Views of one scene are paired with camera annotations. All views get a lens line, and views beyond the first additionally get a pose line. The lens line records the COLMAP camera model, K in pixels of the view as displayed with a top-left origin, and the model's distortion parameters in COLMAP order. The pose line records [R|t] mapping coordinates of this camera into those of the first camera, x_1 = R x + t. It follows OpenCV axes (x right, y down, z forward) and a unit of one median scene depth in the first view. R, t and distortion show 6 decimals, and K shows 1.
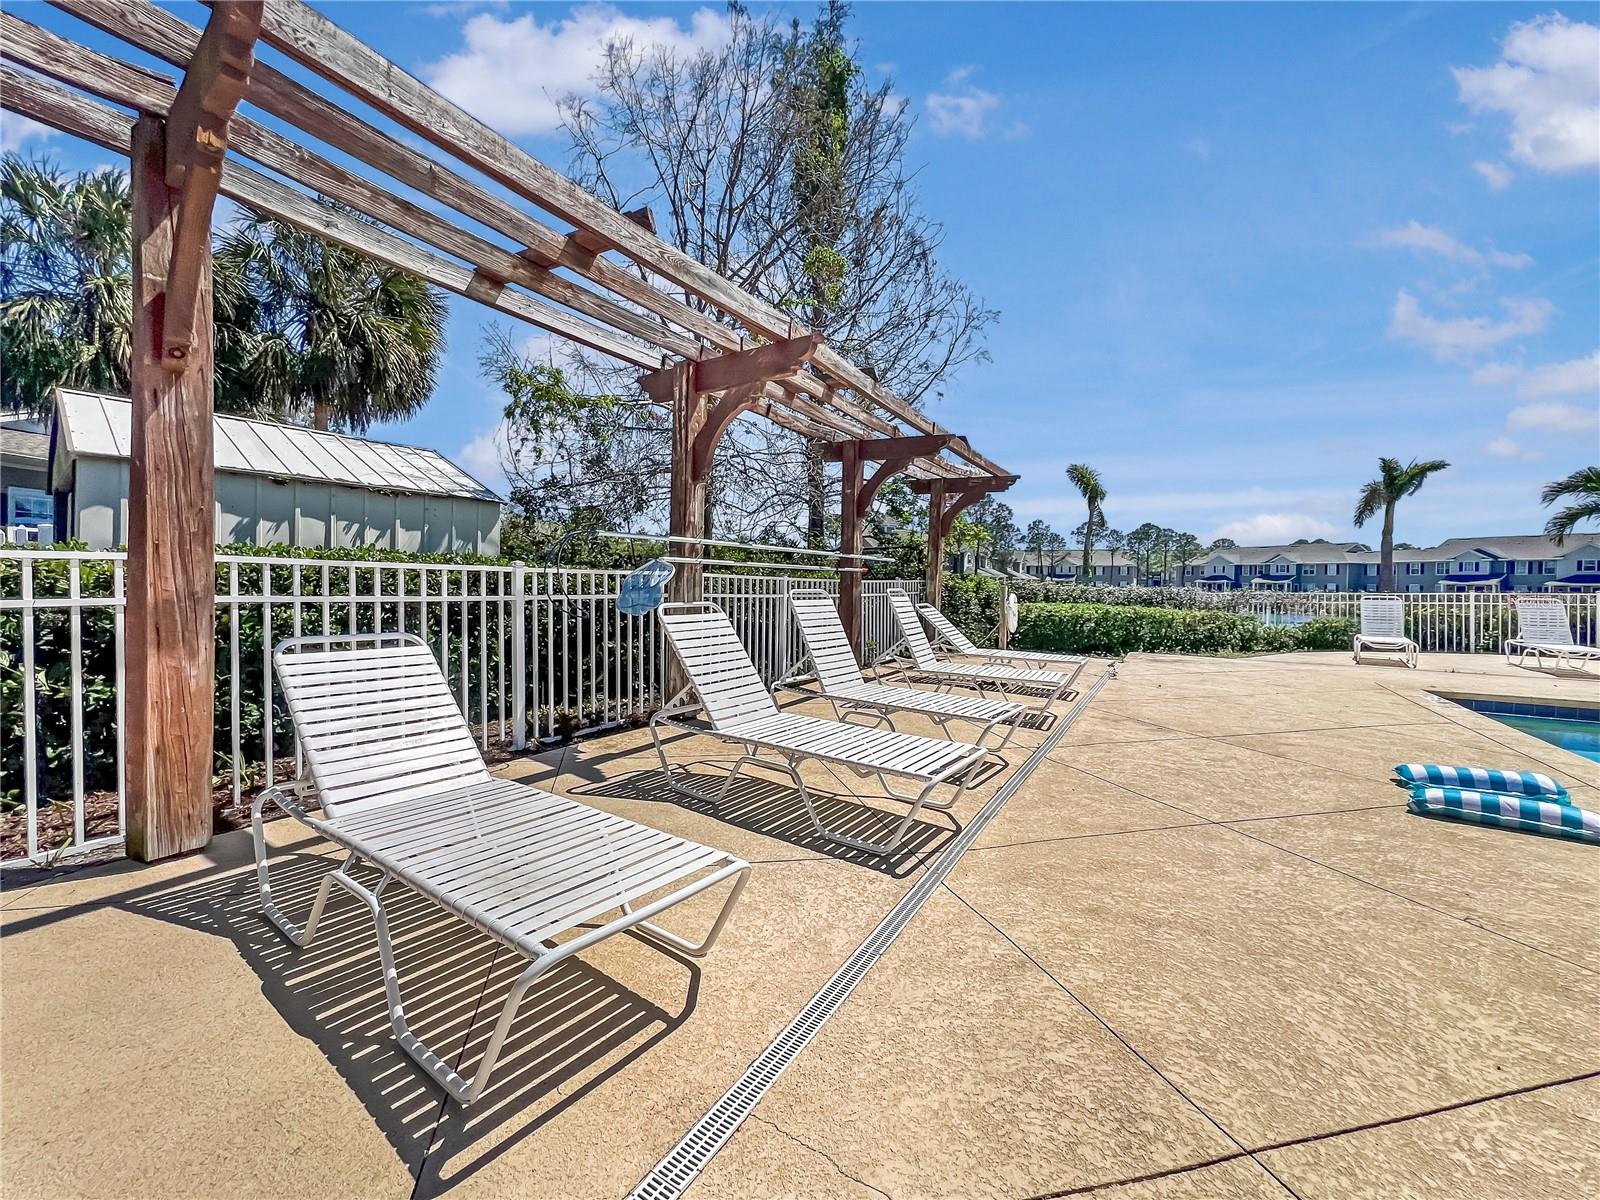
lens RADIAL K [[654.5, 0, 793.4], [0, 654.5, 604.5], [0, 0, 1]] dist [-0.001977, 0.000329]
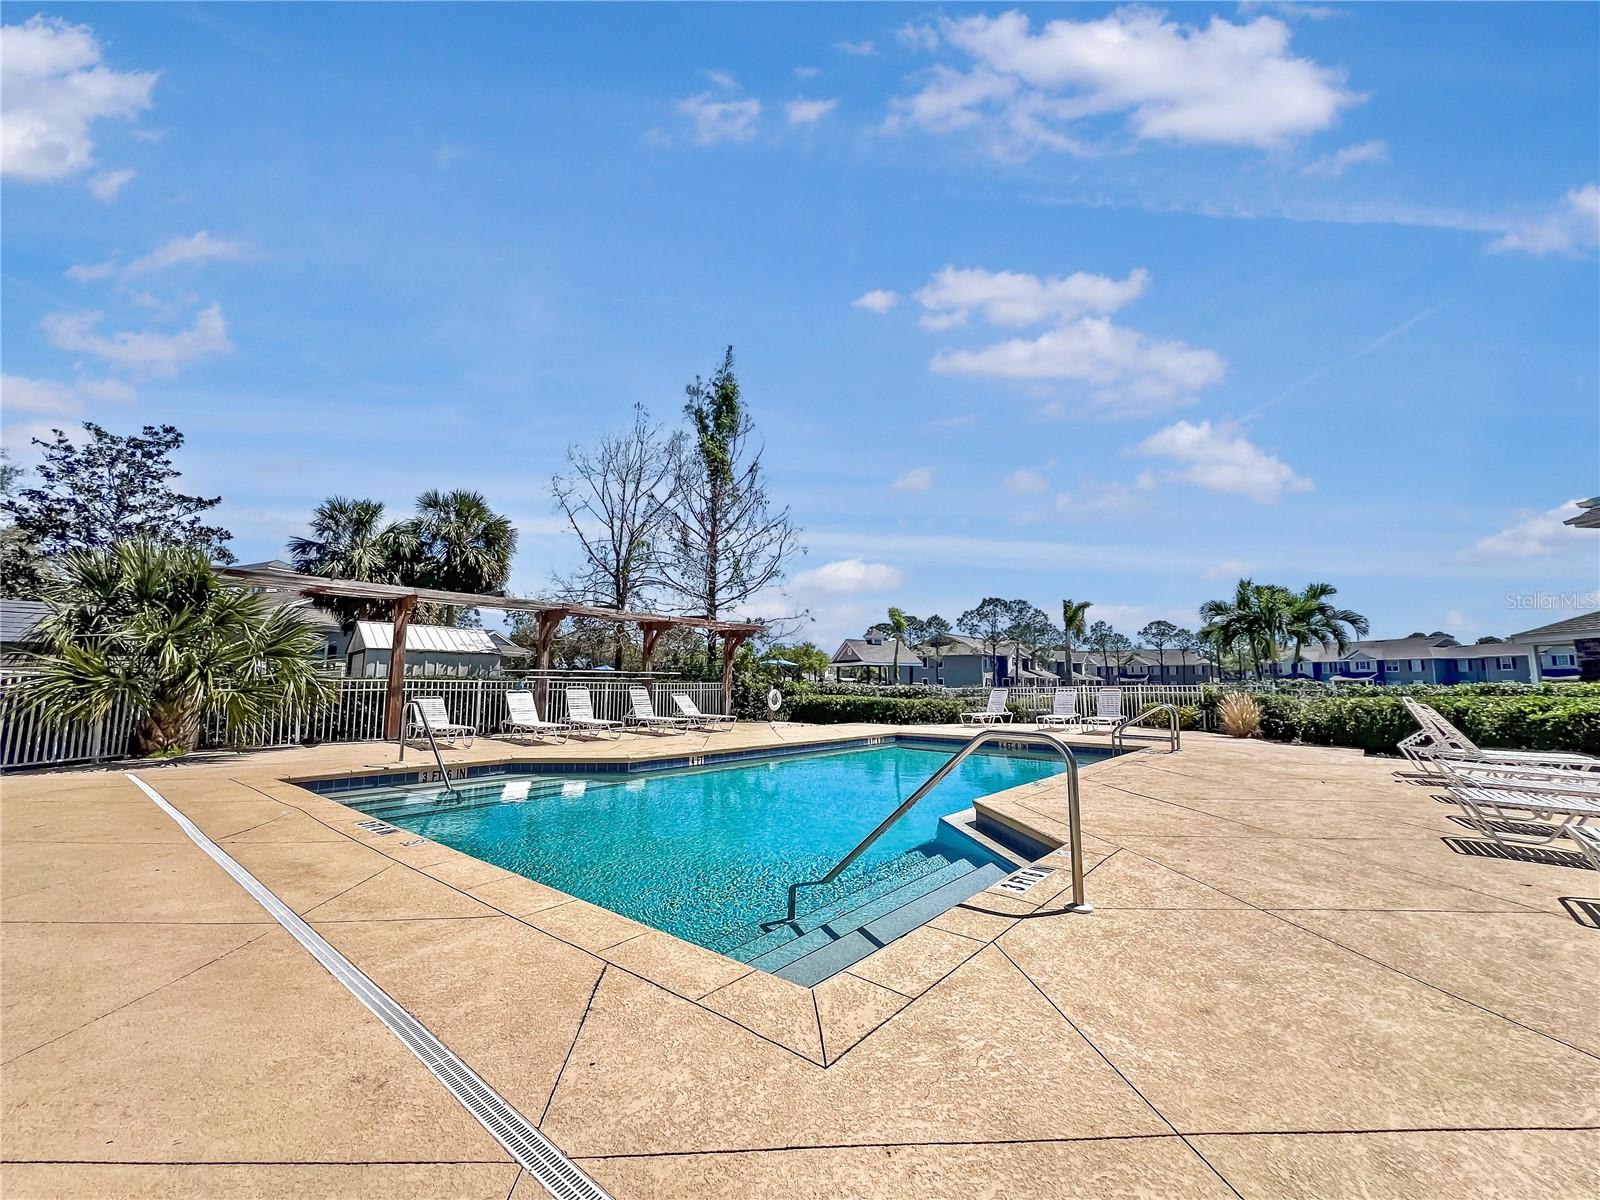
lens RADIAL K [[654.5, 0, 793.4], [0, 654.5, 604.5], [0, 0, 1]] dist [-0.001977, 0.000329]
pose [[0.985377, -0.032026, -0.167353, 0.100152], [0.005252, 0.987419, -0.158038, 0.005568], [0.170309, 0.154848, 0.973148, -0.118602]]
